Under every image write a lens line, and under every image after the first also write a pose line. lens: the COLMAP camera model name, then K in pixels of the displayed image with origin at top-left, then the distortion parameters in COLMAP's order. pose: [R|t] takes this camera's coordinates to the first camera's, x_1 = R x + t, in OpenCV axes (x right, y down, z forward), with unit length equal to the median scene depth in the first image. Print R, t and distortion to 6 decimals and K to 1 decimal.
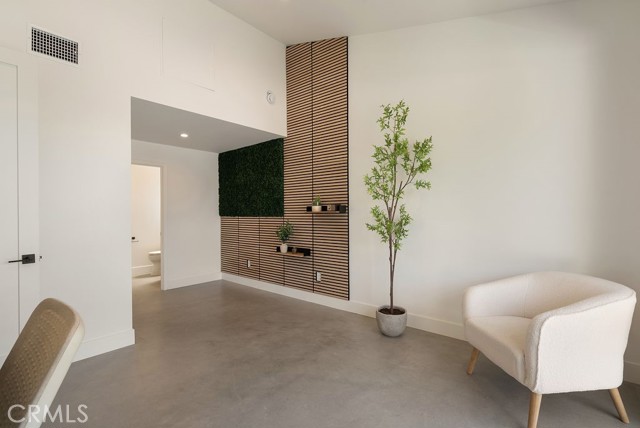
lens RADIAL K [[294.5, 0, 322.4], [0, 294.5, 213.4], [0, 0, 1]] dist [-0.005723, 0.000688]
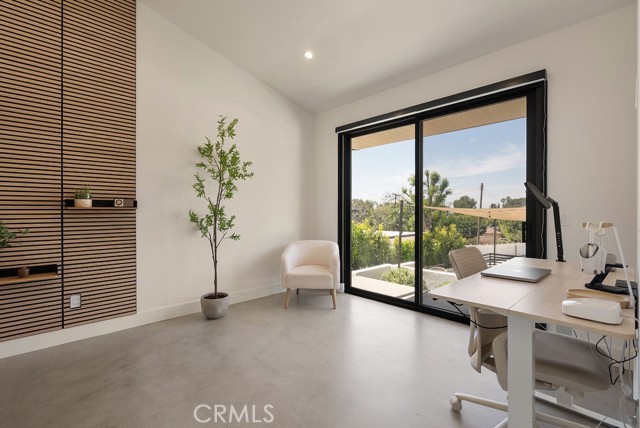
lens RADIAL K [[294.5, 0, 324.9], [0, 294.5, 211.6], [0, 0, 1]] dist [-0.005723, 0.000688]
pose [[0.107126, 0.000161, 0.994245, -0.797860], [-0.004315, 0.999991, 0.000303, 0.001072], [-0.994236, -0.004322, 0.107126, 0.430104]]
